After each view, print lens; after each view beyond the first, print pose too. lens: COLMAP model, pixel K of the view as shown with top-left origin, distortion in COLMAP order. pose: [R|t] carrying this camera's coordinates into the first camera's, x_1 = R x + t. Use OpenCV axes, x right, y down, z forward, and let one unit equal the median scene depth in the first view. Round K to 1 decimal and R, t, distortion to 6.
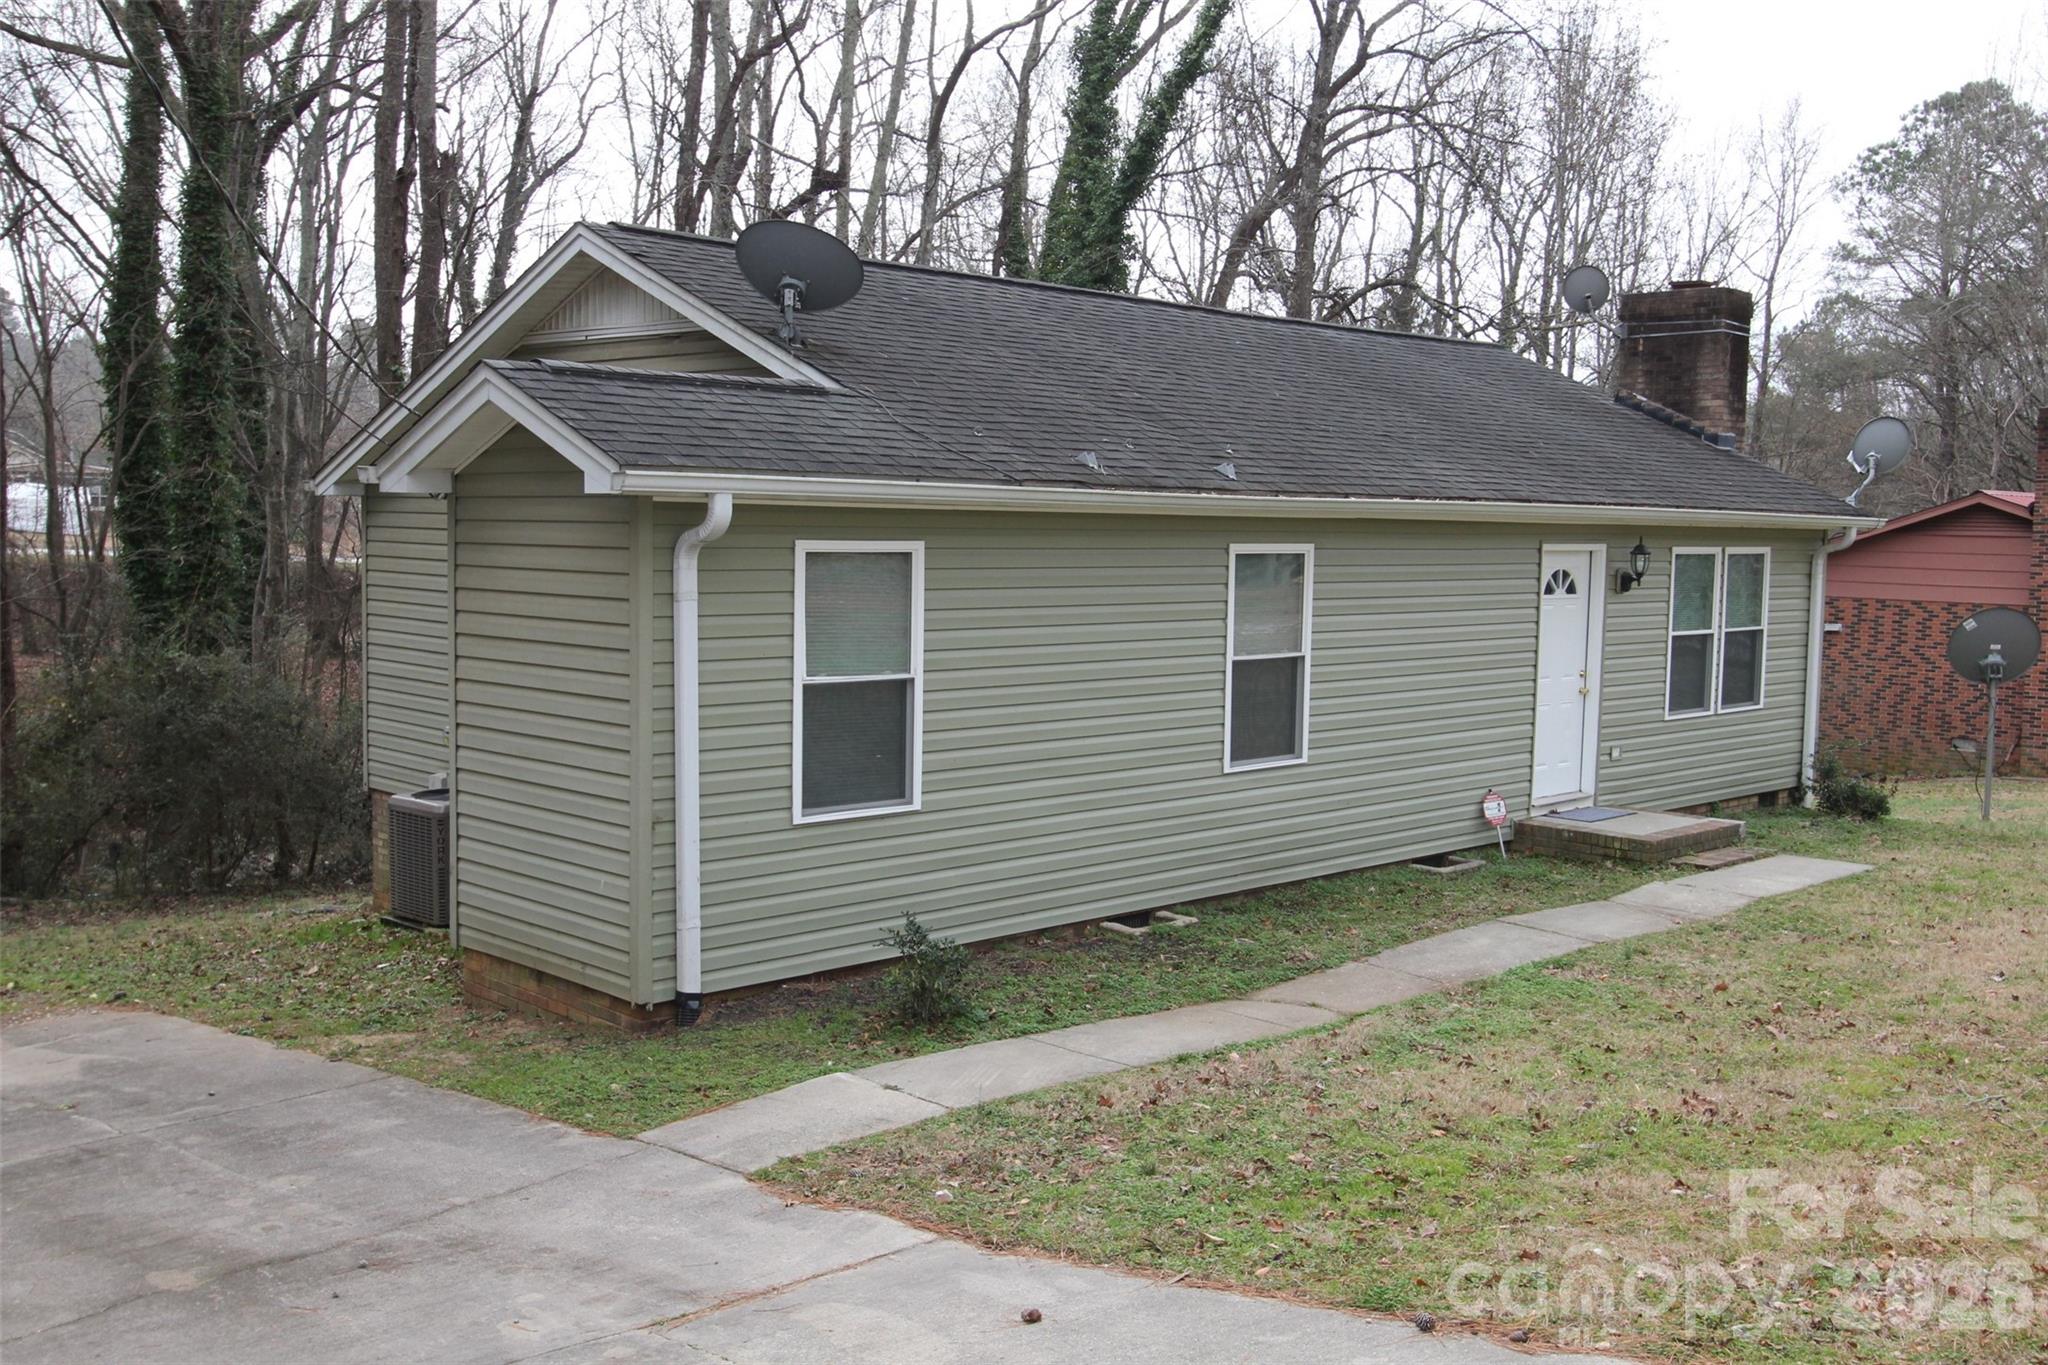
lens RADIAL K [[1987.7, 0, 1031.5], [0, 1987.7, 675.4], [0, 0, 1]] dist [0.014279, 0.000000]
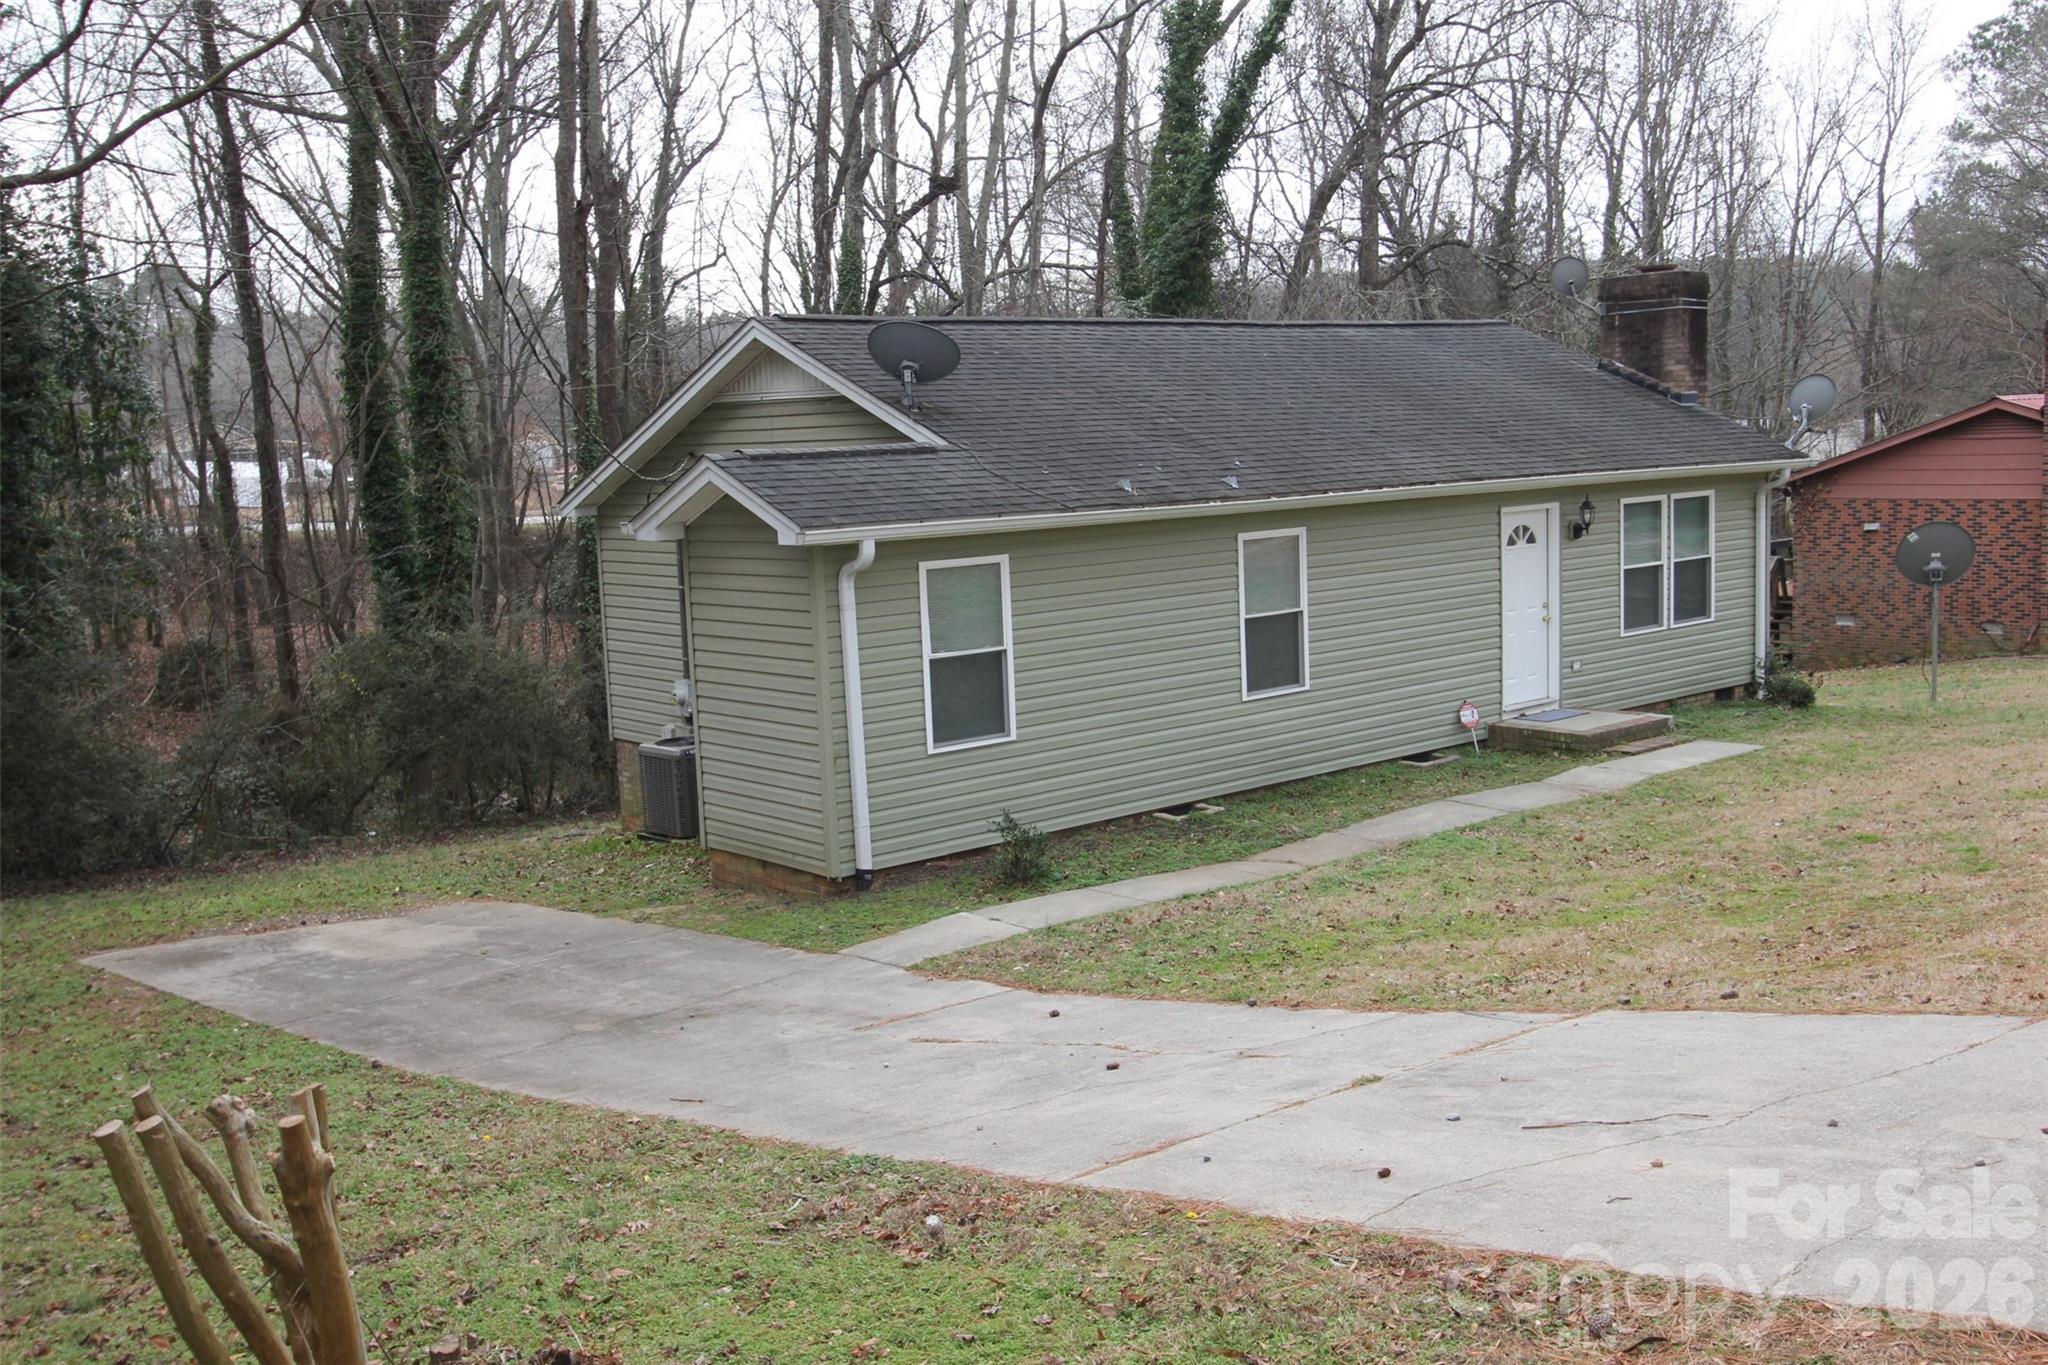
lens RADIAL K [[1987.7, 0, 1017.9], [0, 1987.7, 677.4], [0, 0, 1]] dist [0.014279, 0.000000]
pose [[0.995064, -0.048777, -0.086424, 0.051648], [0.052604, 0.997708, 0.042561, -0.027811], [0.084150, -0.046897, 0.995349, -0.309079]]
